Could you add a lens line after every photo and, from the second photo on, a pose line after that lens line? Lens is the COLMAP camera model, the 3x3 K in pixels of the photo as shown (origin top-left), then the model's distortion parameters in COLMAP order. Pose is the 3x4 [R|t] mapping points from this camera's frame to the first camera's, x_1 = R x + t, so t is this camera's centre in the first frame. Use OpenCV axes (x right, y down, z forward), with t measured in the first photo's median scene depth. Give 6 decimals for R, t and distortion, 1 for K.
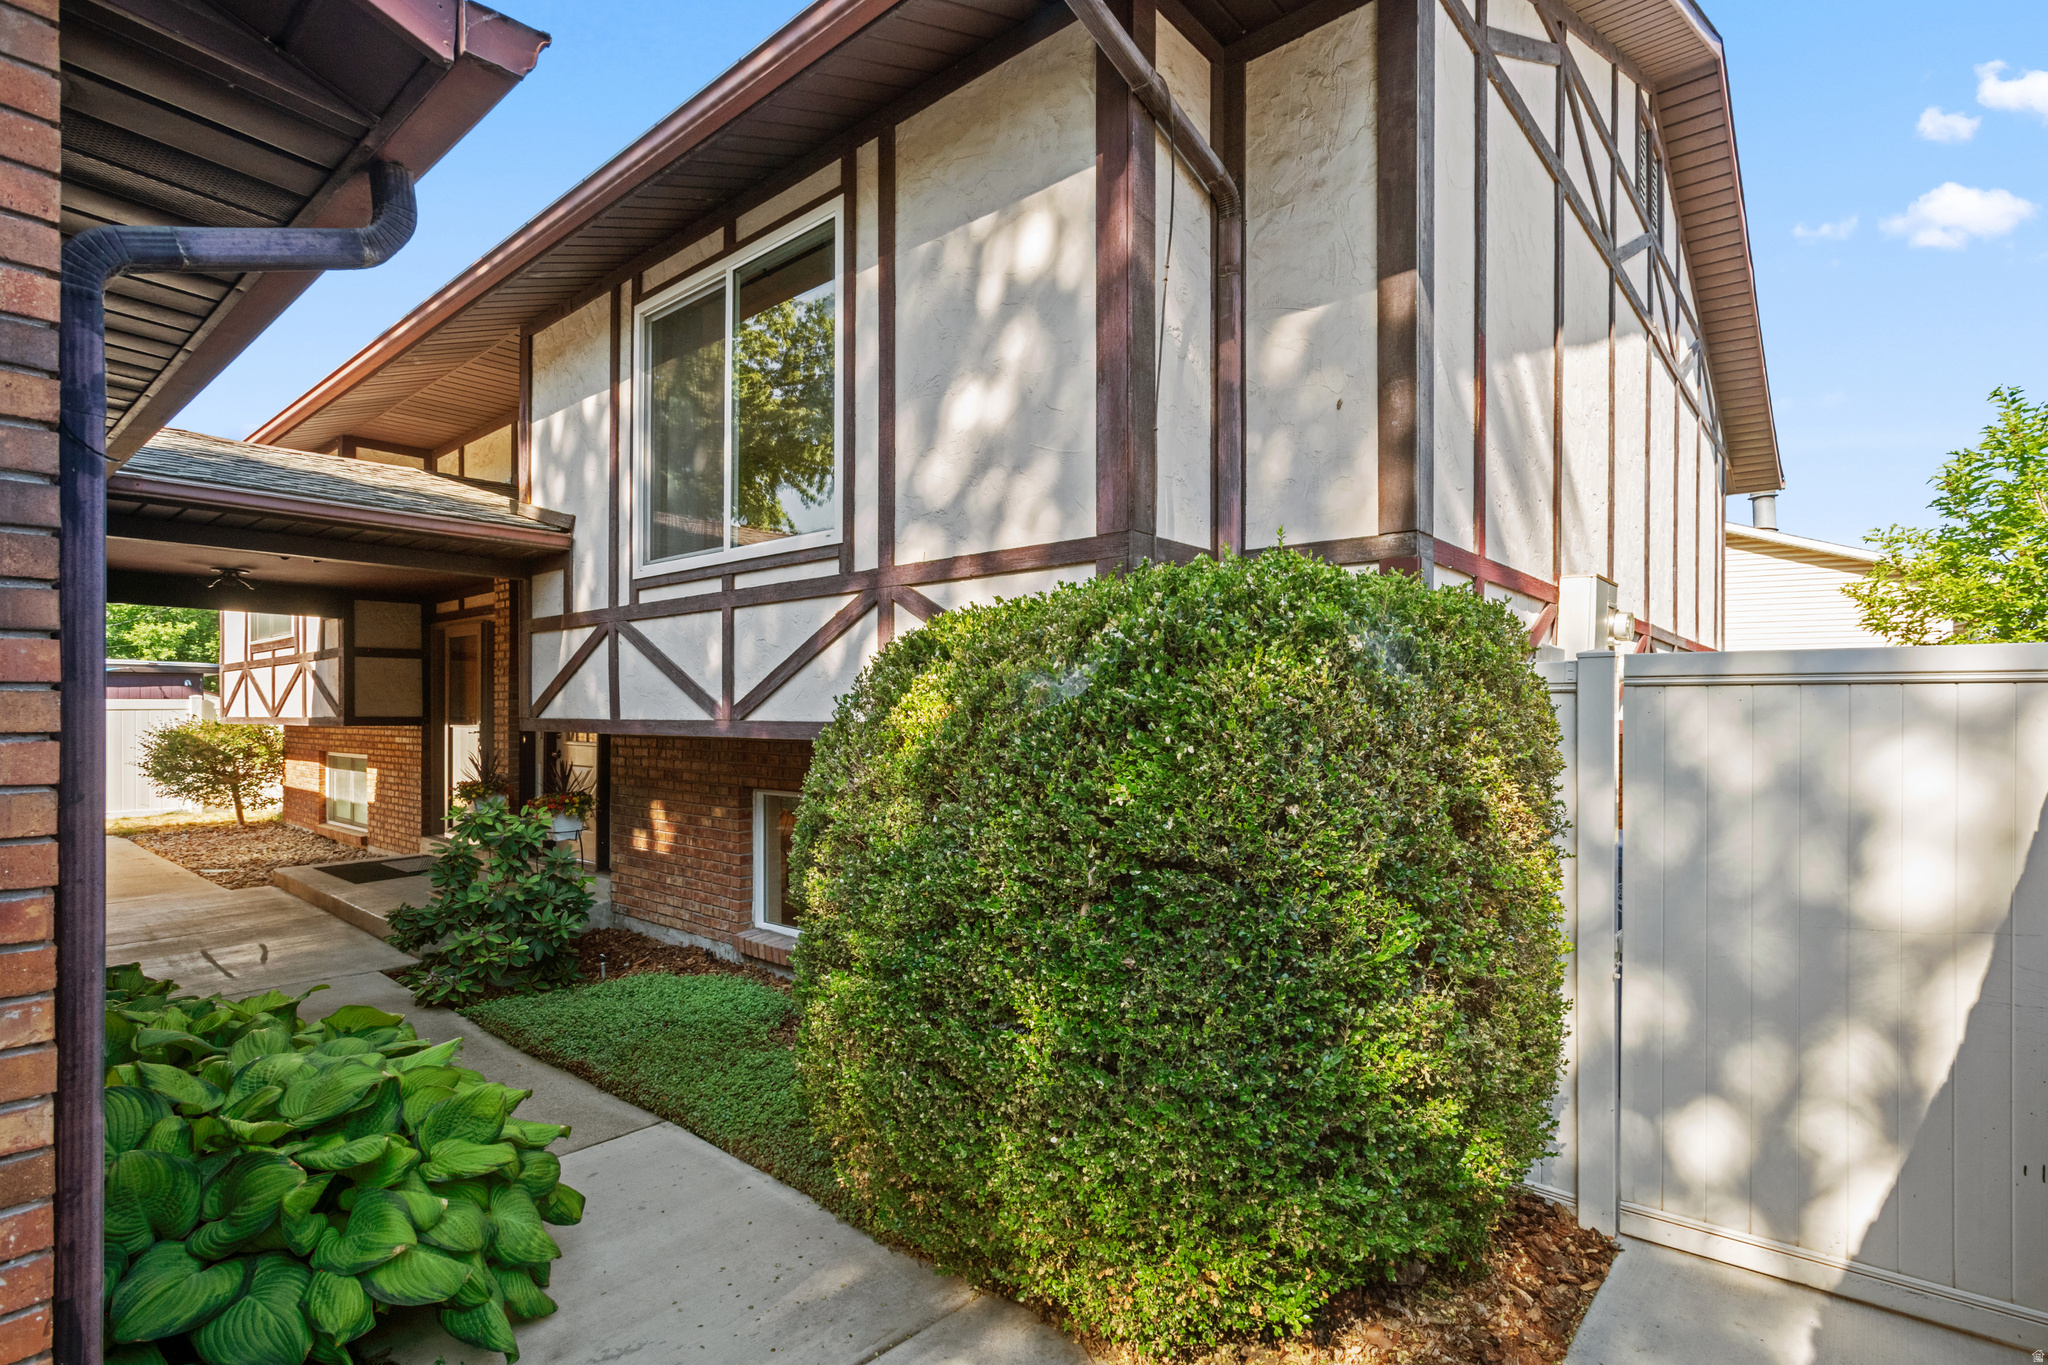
lens RADIAL K [[983.3, 0, 1027.9], [0, 983.3, 658.9], [0, 0, 1]] dist [0.000422, 0.000787]
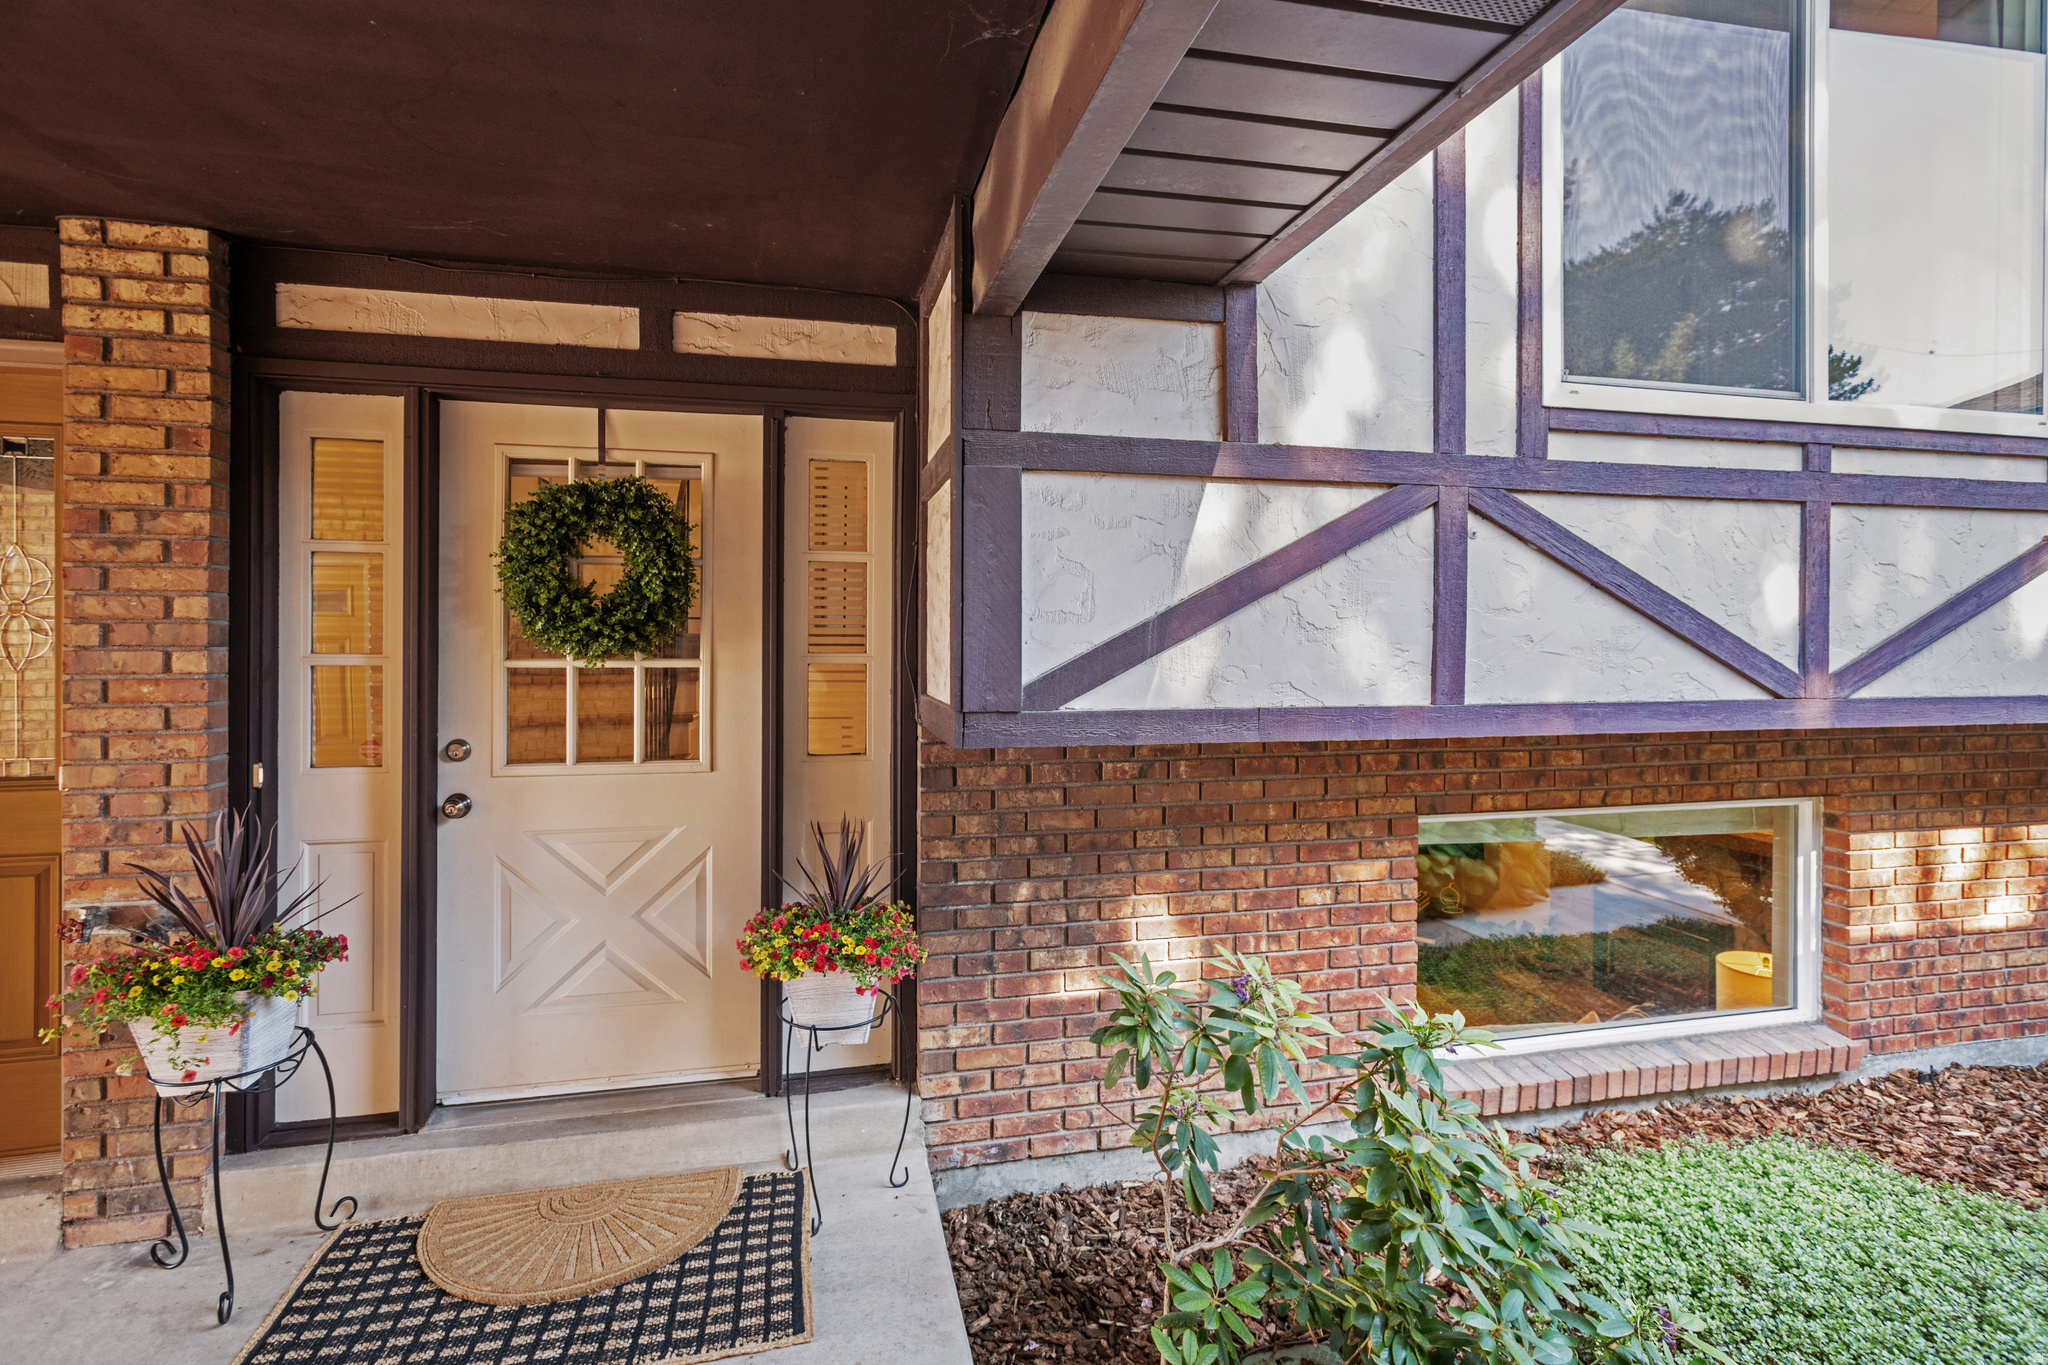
lens RADIAL K [[983.3, 0, 1027.9], [0, 983.3, 658.9], [0, 0, 1]] dist [0.000422, 0.000787]
pose [[0.577663, -0.003874, 0.816266, -1.005961], [-0.039232, 0.998701, 0.032504, 0.036723], [-0.815332, -0.050800, 0.576761, 1.009054]]
